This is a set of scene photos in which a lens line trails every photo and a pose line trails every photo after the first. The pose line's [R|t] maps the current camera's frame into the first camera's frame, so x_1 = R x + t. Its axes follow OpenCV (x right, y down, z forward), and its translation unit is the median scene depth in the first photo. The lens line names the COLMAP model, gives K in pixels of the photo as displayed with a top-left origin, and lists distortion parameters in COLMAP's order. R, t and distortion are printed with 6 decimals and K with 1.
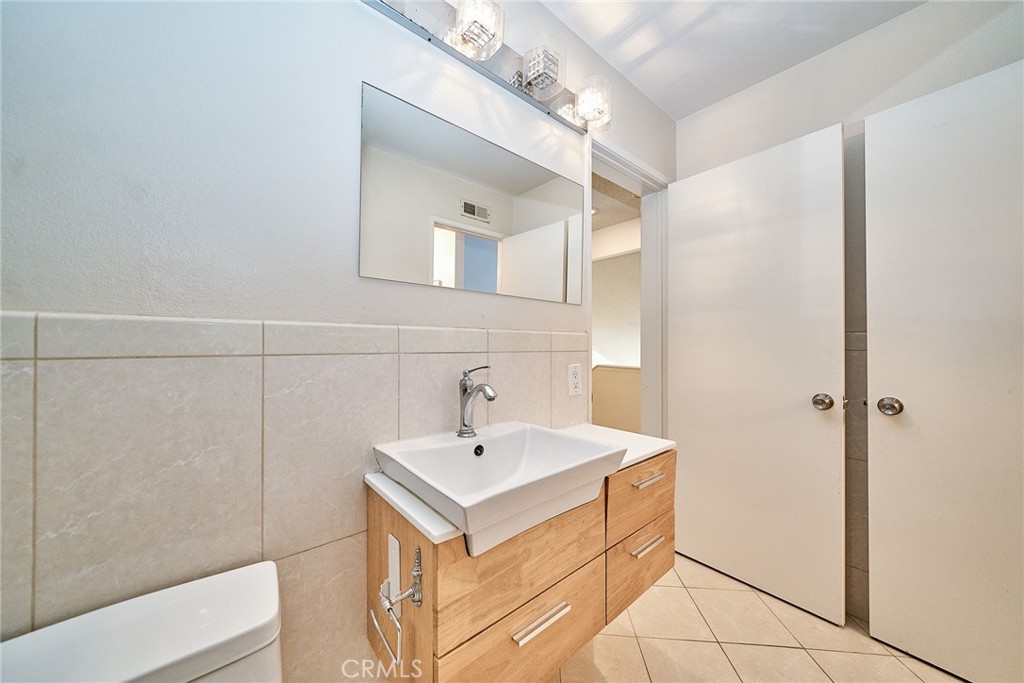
lens RADIAL K [[353.1, 0, 515.7], [0, 353.1, 343.2], [0, 0, 1]] dist [-0.000588, -0.000065]
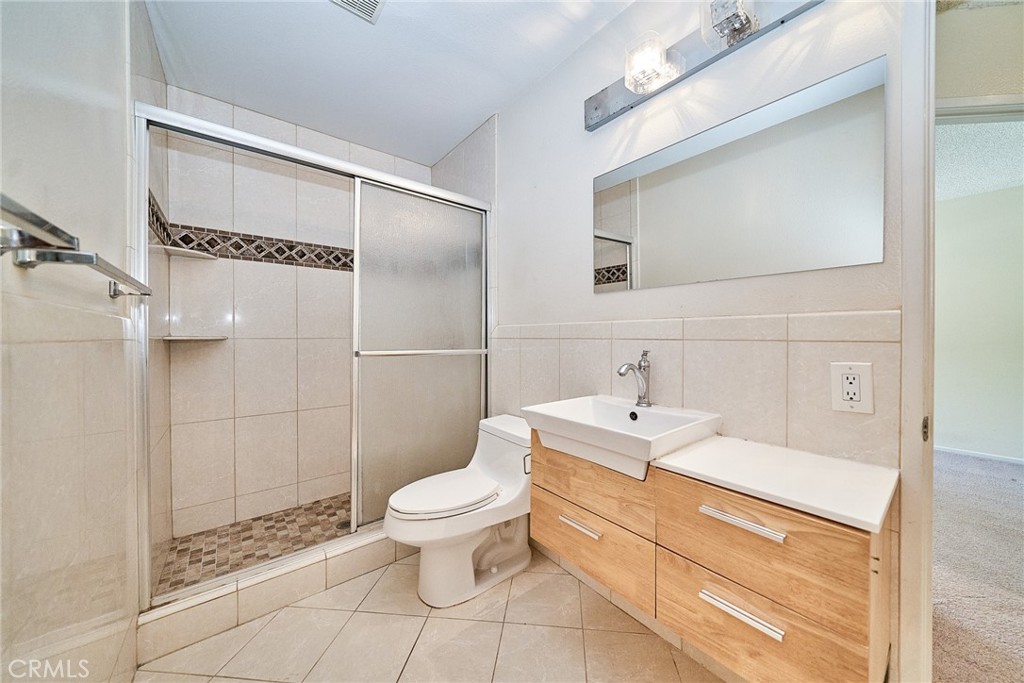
lens RADIAL K [[353.1, 0, 515.7], [0, 353.1, 343.2], [0, 0, 1]] dist [-0.000588, -0.000065]
pose [[-0.037582, 0.015894, -0.999167, 1.275882], [0.003491, 0.999869, 0.015774, 0.022109], [0.999287, -0.002896, -0.037633, 0.676493]]
